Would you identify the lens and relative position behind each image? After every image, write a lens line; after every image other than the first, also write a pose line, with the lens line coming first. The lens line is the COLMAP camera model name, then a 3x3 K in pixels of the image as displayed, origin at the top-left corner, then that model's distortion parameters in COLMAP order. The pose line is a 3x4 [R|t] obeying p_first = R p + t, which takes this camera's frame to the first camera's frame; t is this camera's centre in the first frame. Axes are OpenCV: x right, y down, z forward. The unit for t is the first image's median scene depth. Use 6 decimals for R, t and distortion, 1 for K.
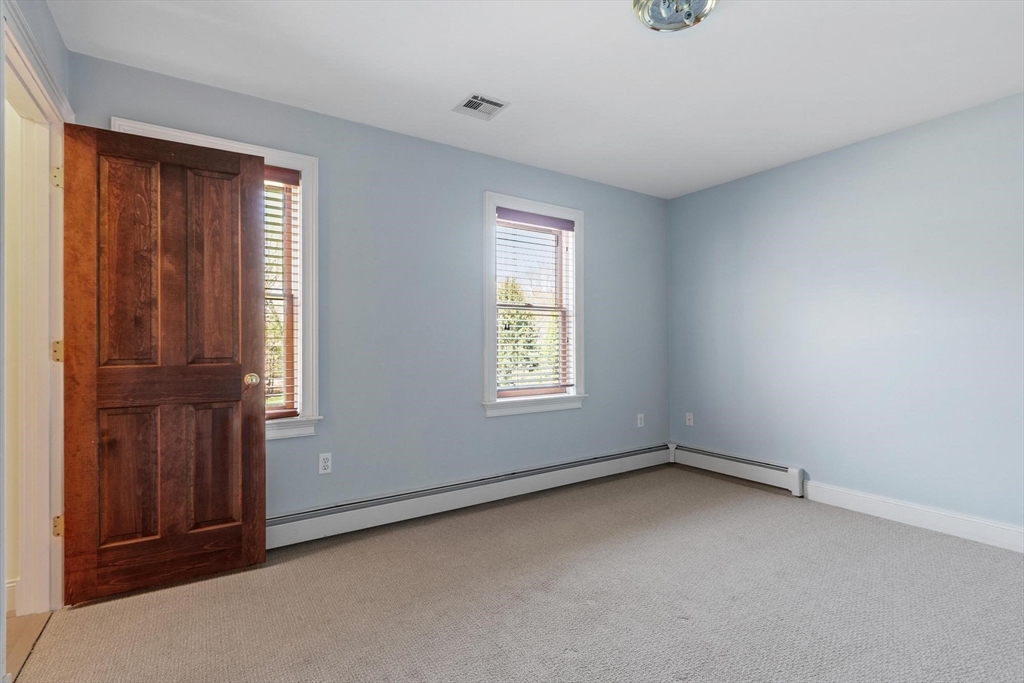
lens RADIAL K [[482.3, 0, 508.4], [0, 482.3, 340.5], [0, 0, 1]] dist [-0.005159, -0.000787]
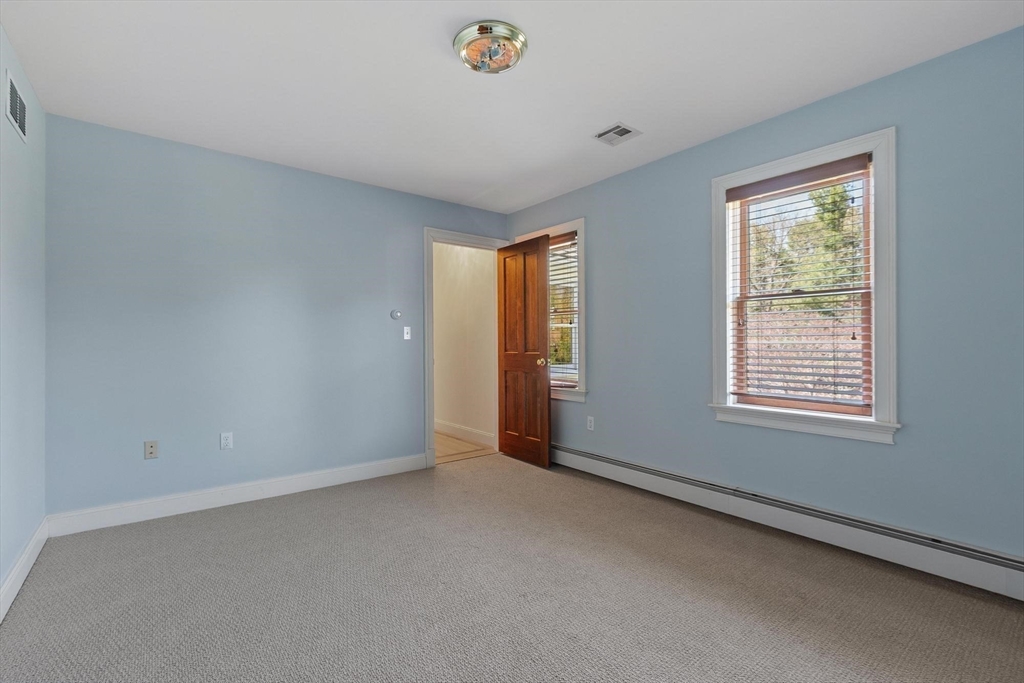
lens RADIAL K [[461.3, 0, 509.1], [0, 461.3, 348.2], [0, 0, 1]] dist [0.003323, -0.002458]
pose [[0.070425, 0.016565, -0.997380, 1.003088], [0.010609, 0.999793, 0.017354, -0.001884], [0.997461, -0.011803, 0.070235, 0.654313]]
